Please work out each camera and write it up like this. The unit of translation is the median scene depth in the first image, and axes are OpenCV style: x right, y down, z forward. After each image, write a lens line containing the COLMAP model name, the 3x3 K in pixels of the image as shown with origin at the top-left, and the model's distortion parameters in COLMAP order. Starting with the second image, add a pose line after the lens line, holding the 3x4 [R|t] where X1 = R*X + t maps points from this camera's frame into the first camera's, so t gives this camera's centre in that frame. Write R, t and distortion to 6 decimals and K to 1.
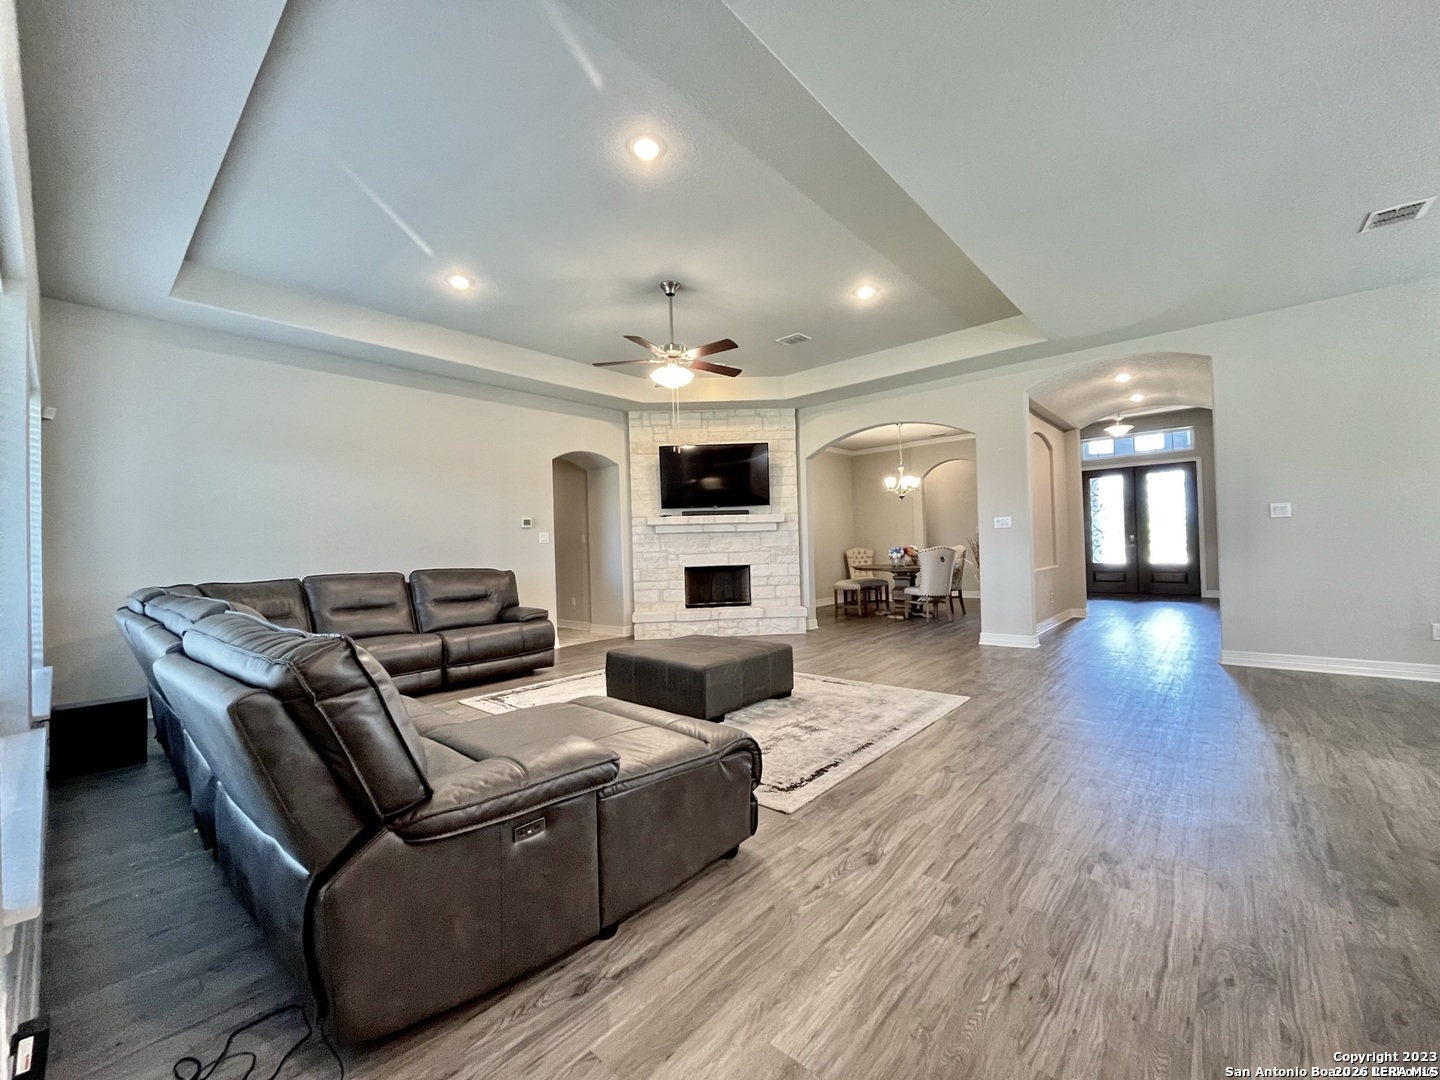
lens RADIAL K [[583.0, 0, 717.0], [0, 583.0, 538.6], [0, 0, 1]] dist [-0.001997, -0.000364]
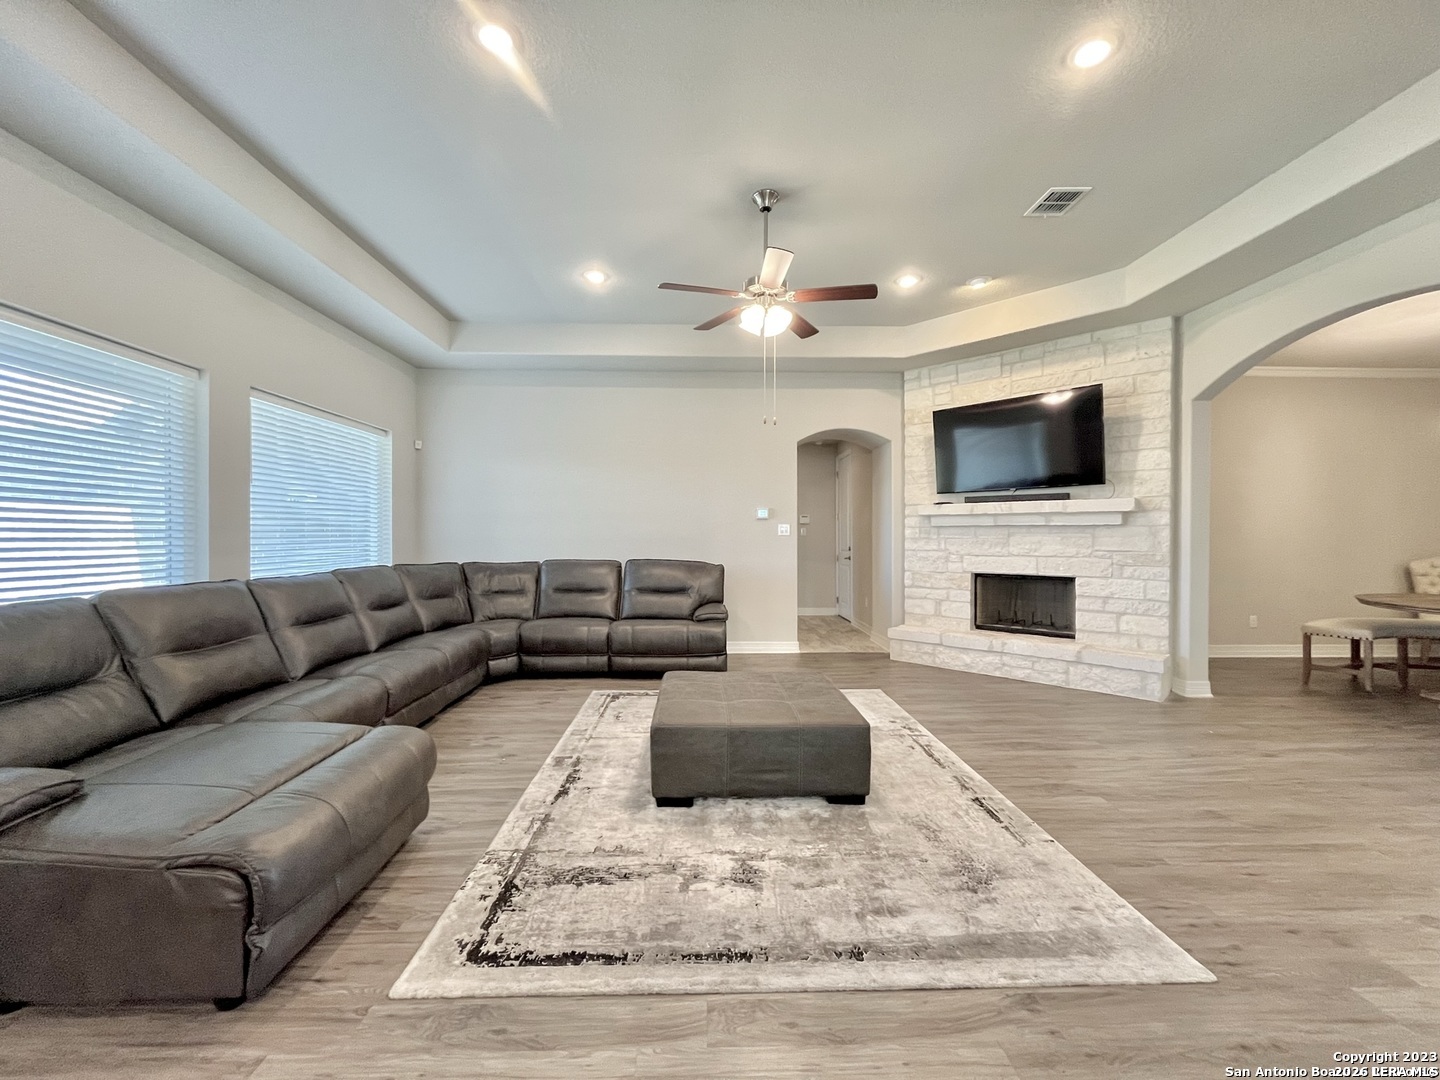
lens RADIAL K [[583.0, 0, 717.0], [0, 583.0, 538.6], [0, 0, 1]] dist [-0.001997, -0.000364]
pose [[0.681622, 0.034050, -0.730912, 0.262258], [-0.010947, 0.999279, 0.036343, -0.017419], [0.731622, -0.016771, 0.681504, 0.270325]]
